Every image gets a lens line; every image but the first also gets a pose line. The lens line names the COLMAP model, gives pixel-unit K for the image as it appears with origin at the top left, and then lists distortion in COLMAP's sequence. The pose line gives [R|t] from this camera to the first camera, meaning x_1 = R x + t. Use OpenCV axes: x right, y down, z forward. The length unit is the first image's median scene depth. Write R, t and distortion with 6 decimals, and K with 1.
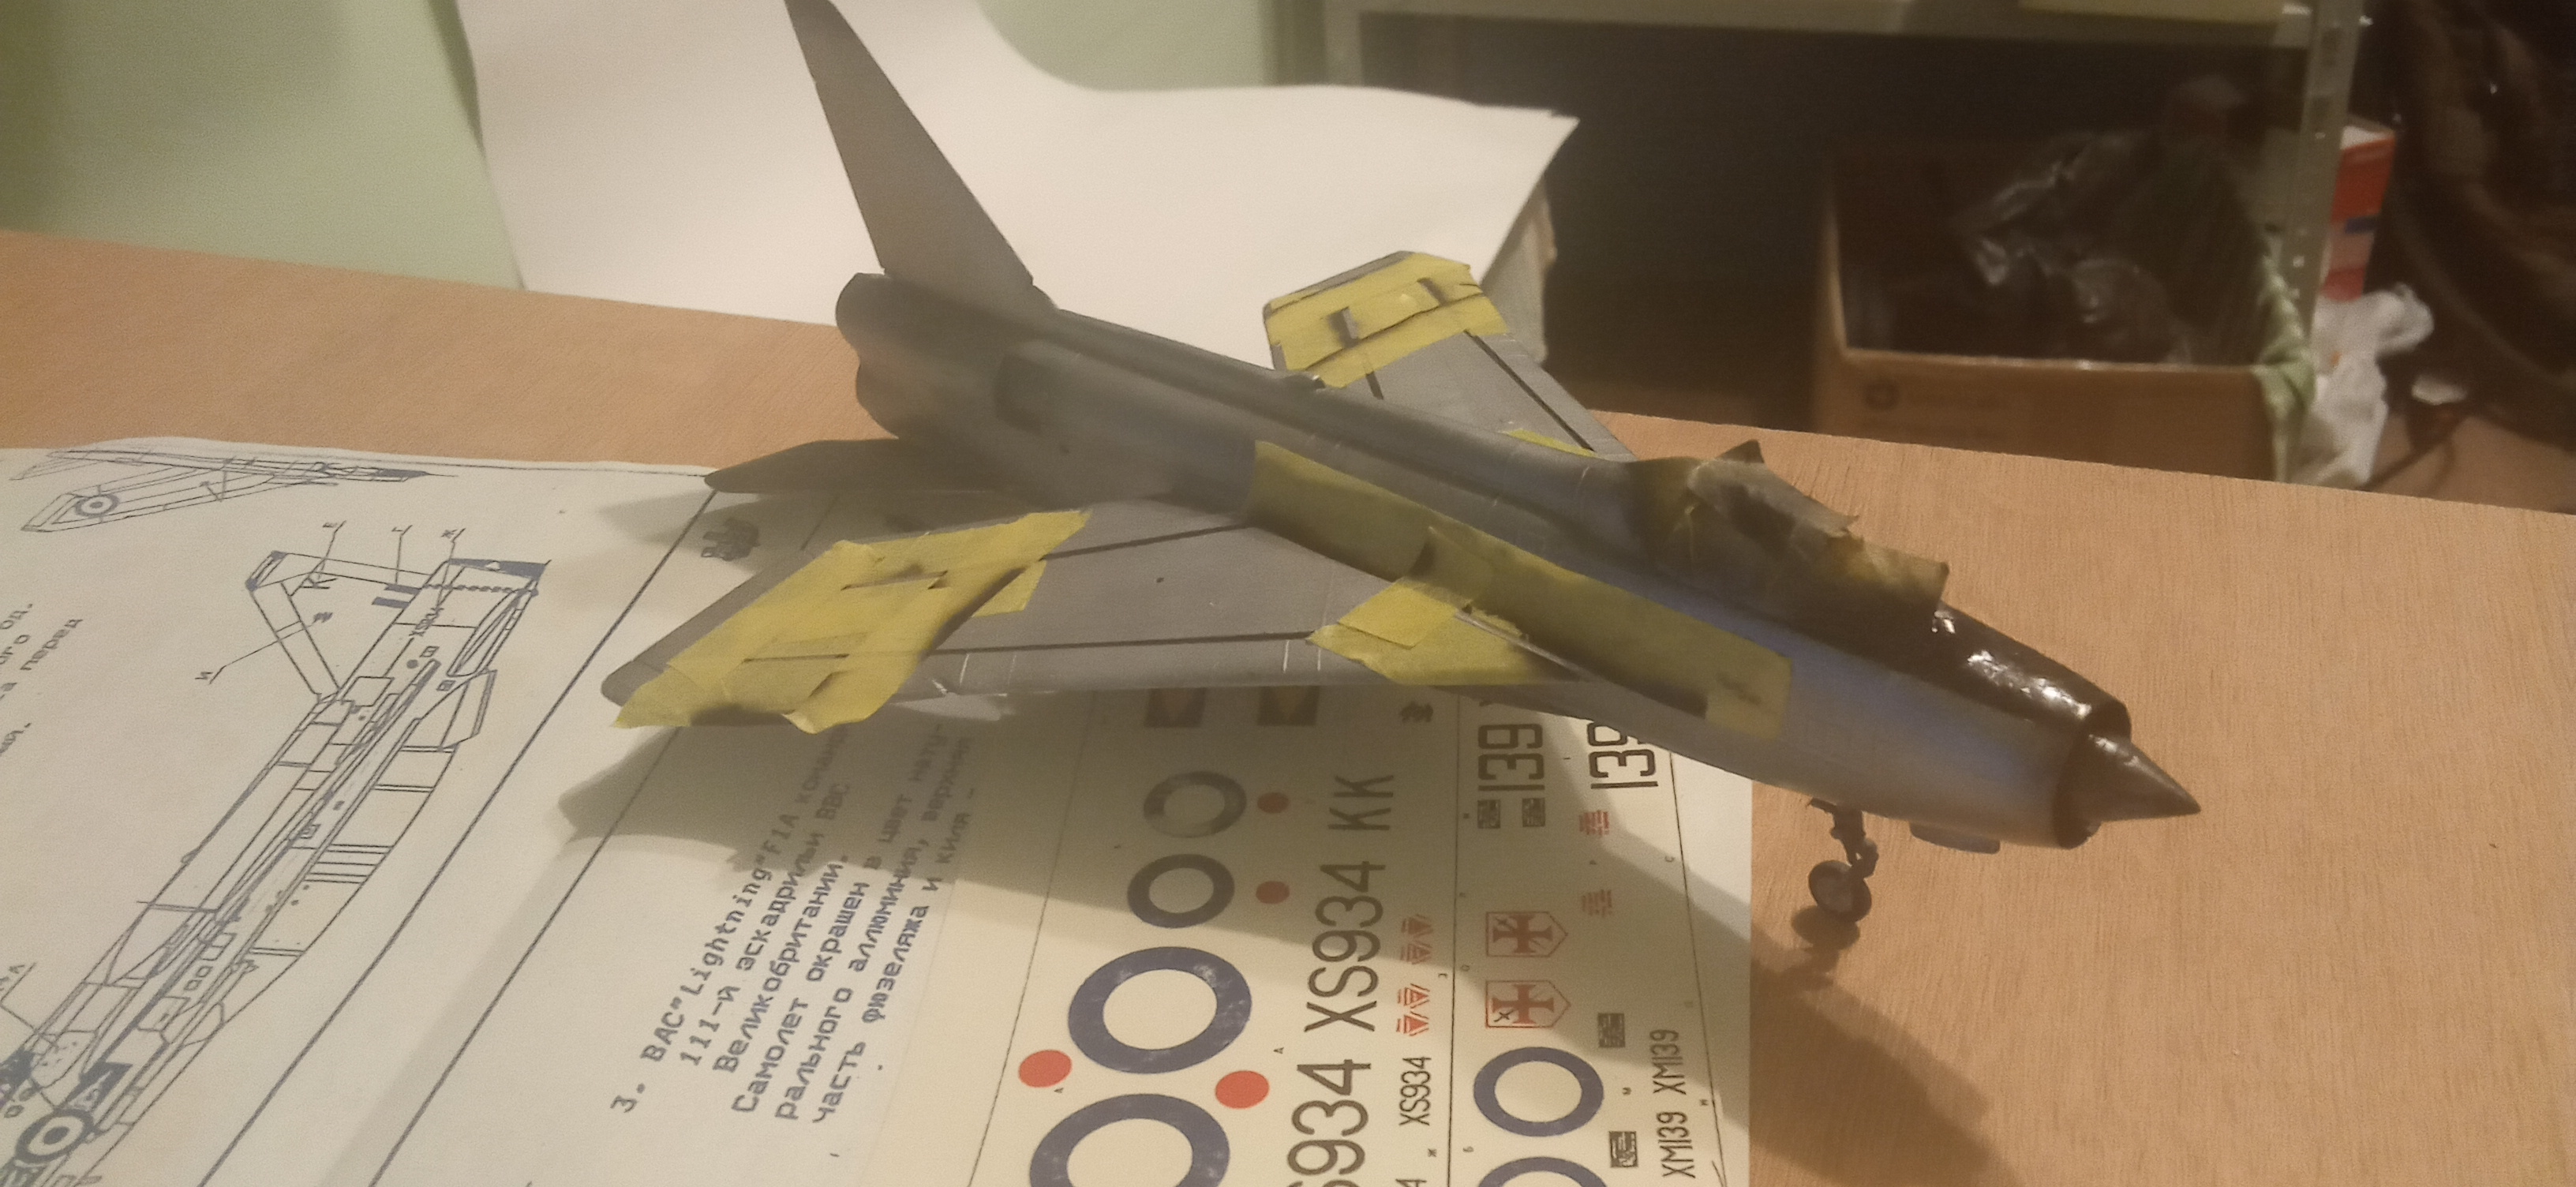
lens RADIAL K [[2187.6, 0, 1295.9], [0, 2187.6, 585.8], [0, 0, 1]] dist [0.087855, -0.193531]
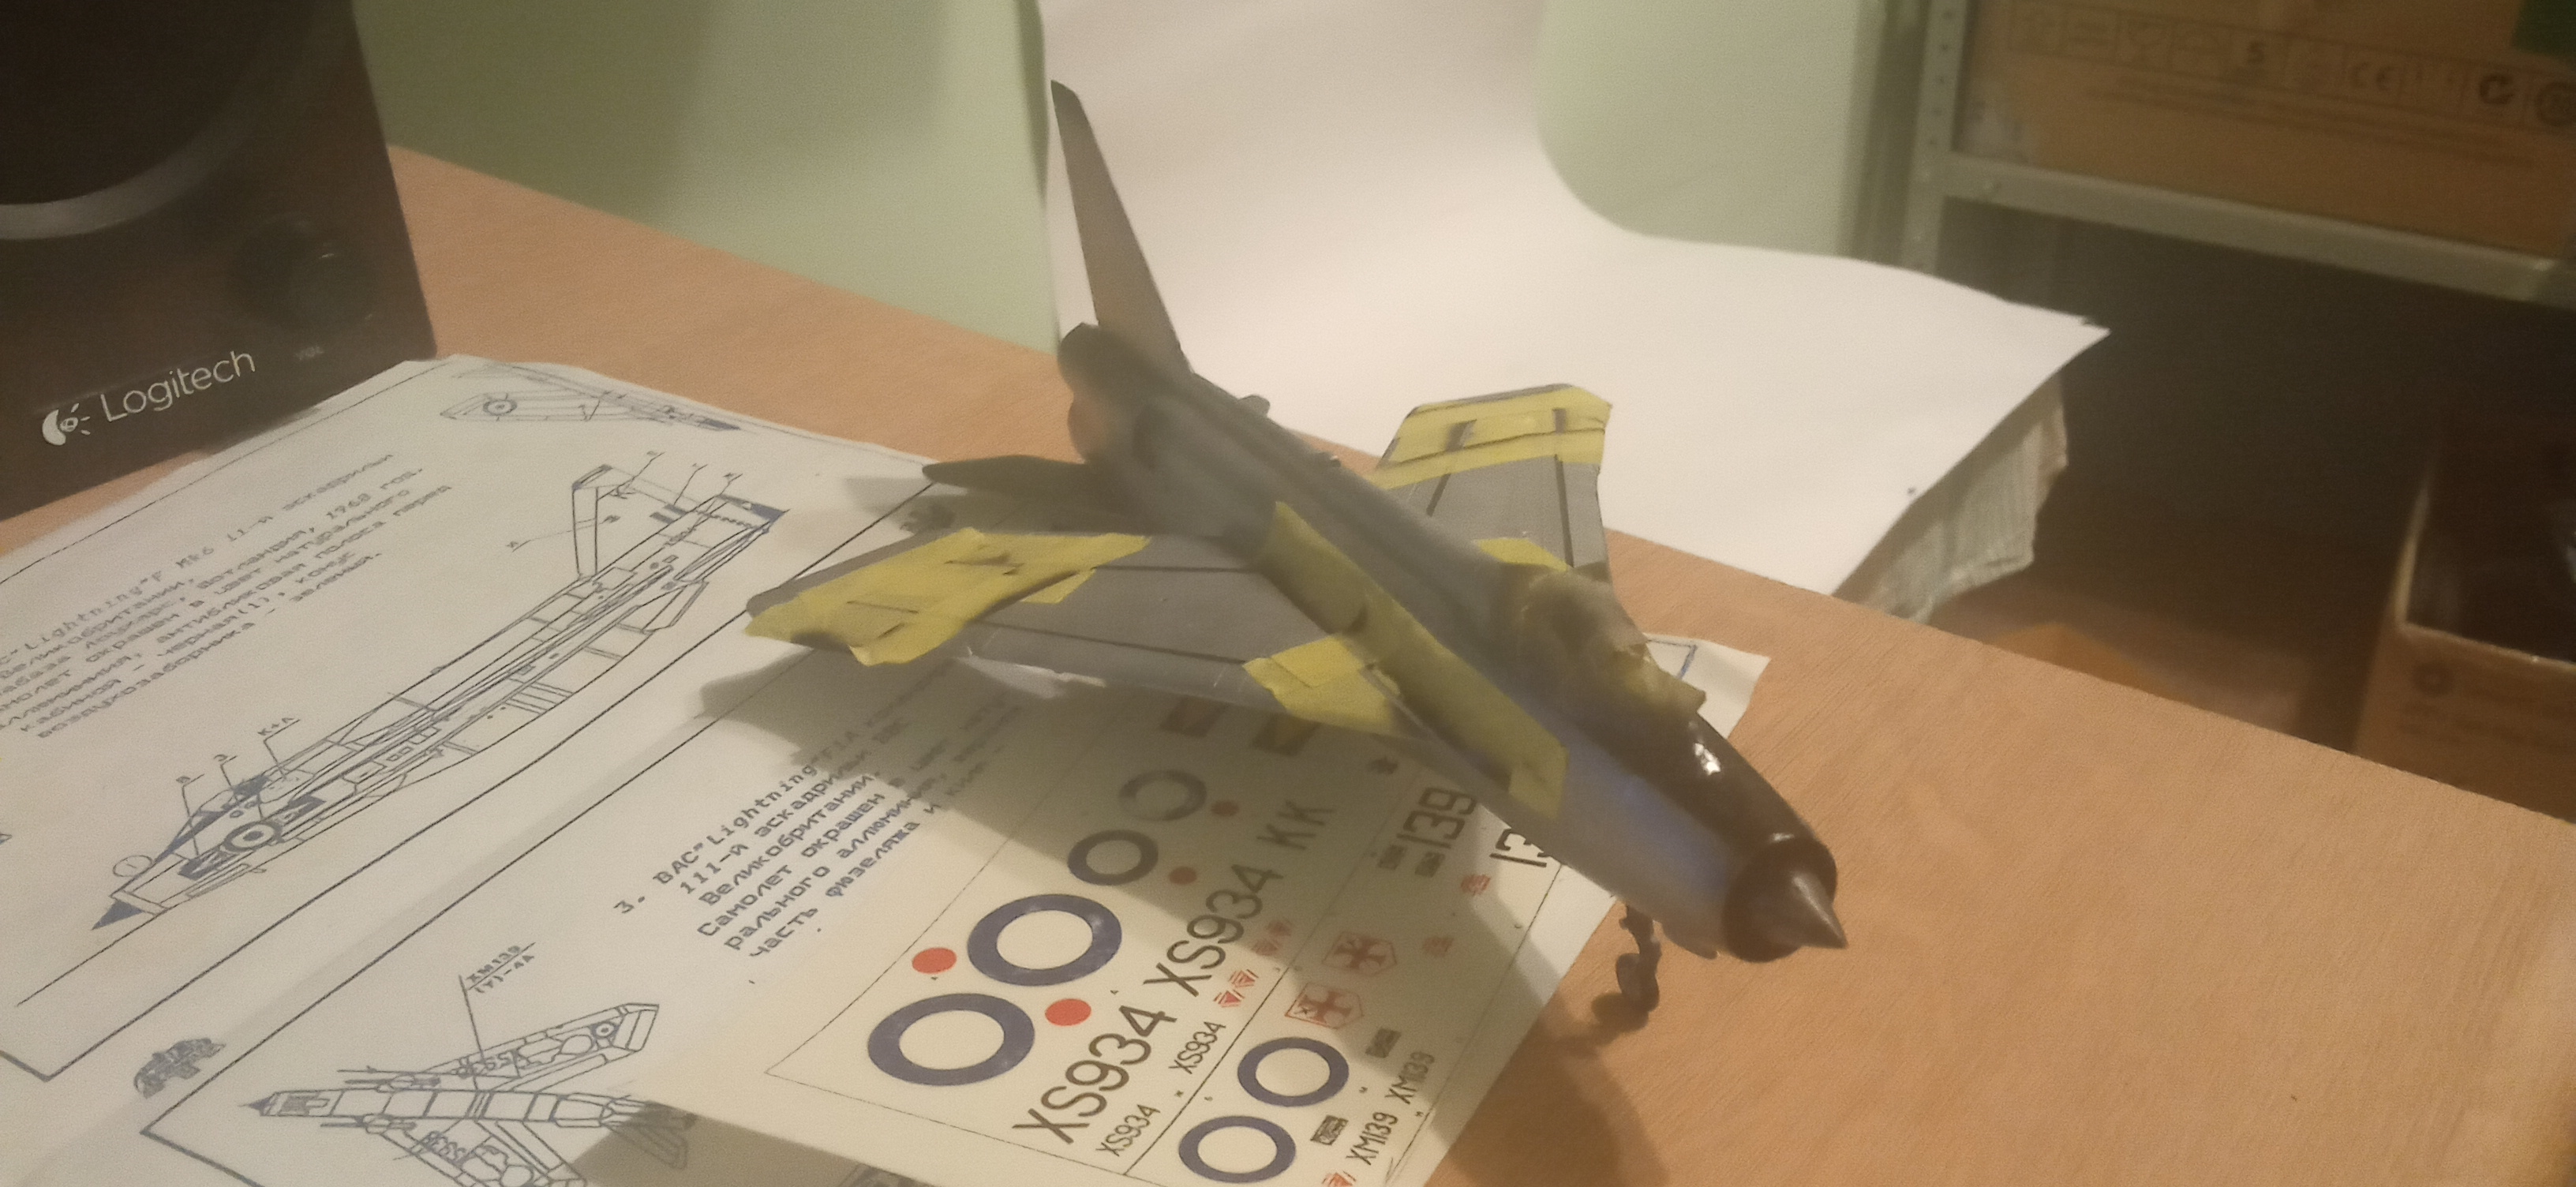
lens RADIAL K [[2187.6, 0, 1292.5], [0, 2187.6, 587.0], [0, 0, 1]] dist [0.087855, -0.193531]
pose [[0.943338, 0.189936, -0.272099, 0.322572], [-0.205602, 0.978176, -0.029994, 0.011721], [0.260464, 0.084238, 0.961802, -0.119447]]
